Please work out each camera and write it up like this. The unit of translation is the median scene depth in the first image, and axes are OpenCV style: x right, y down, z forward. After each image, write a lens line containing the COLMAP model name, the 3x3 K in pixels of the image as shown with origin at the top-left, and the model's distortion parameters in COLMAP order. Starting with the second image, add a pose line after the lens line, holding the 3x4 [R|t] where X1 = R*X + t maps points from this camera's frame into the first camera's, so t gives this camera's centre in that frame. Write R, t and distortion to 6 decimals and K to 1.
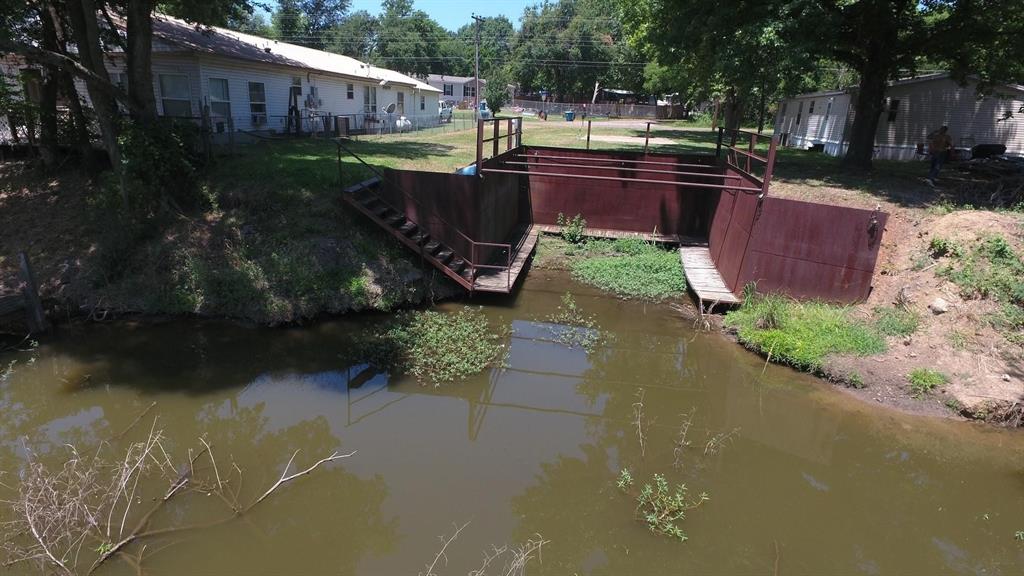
lens RADIAL K [[594.2, 0, 512.0], [0, 594.2, 288.0], [0, 0, 1]] dist [0.006544, 0.001511]
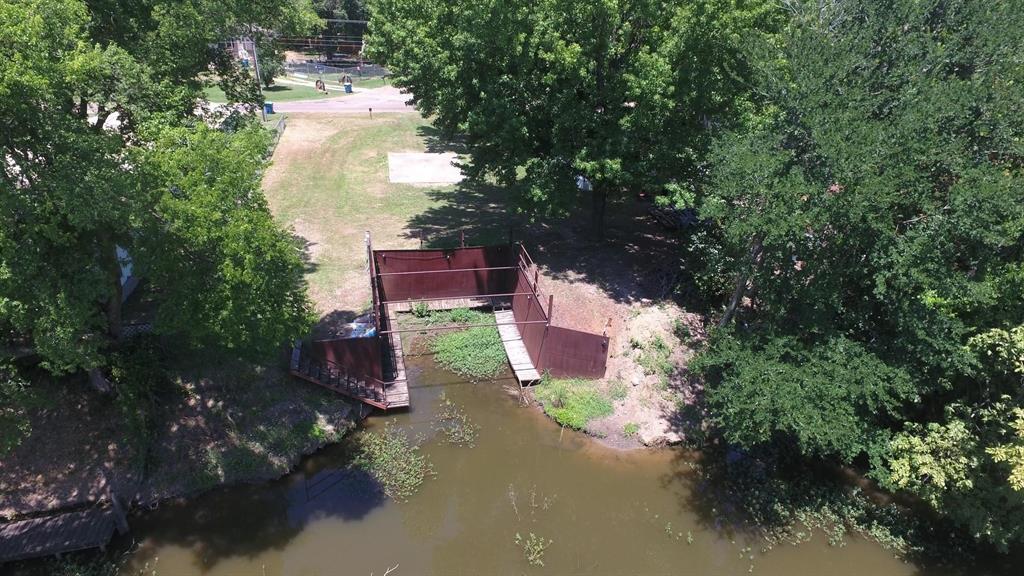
lens RADIAL K [[594.2, 0, 512.0], [0, 594.2, 288.0], [0, 0, 1]] dist [0.006544, 0.001511]
pose [[0.924748, -0.165113, 0.342898, -0.266839], [0.101597, 0.975391, 0.195680, -0.627014], [-0.366769, -0.146118, 0.918766, -0.566599]]
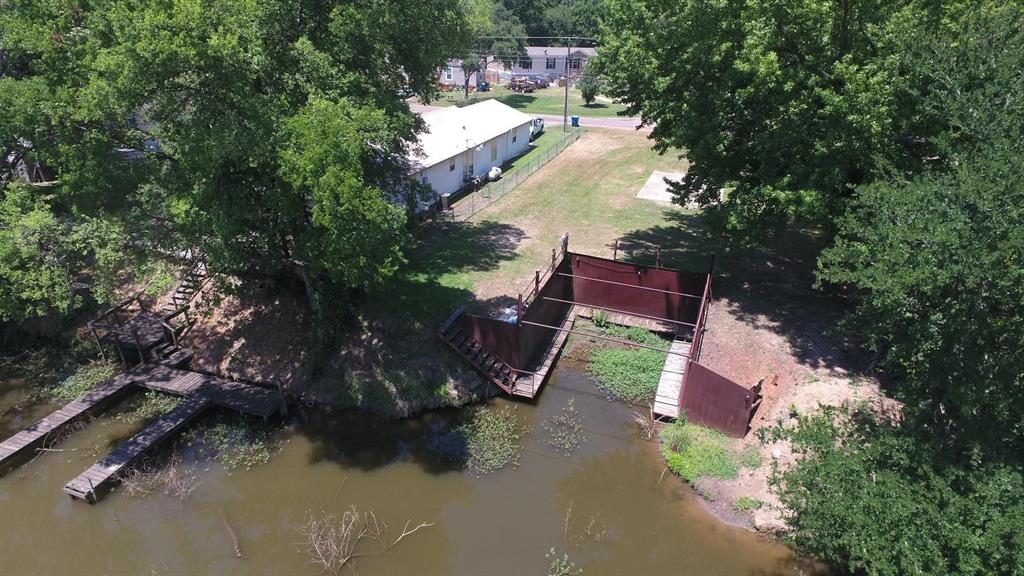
lens RADIAL K [[594.2, 0, 512.0], [0, 594.2, 288.0], [0, 0, 1]] dist [0.006544, 0.001511]
pose [[0.983082, 0.068273, -0.169964, 0.210051], [-0.044734, 0.989329, 0.138660, -0.556137], [0.177617, -0.128711, 0.975646, -0.621276]]
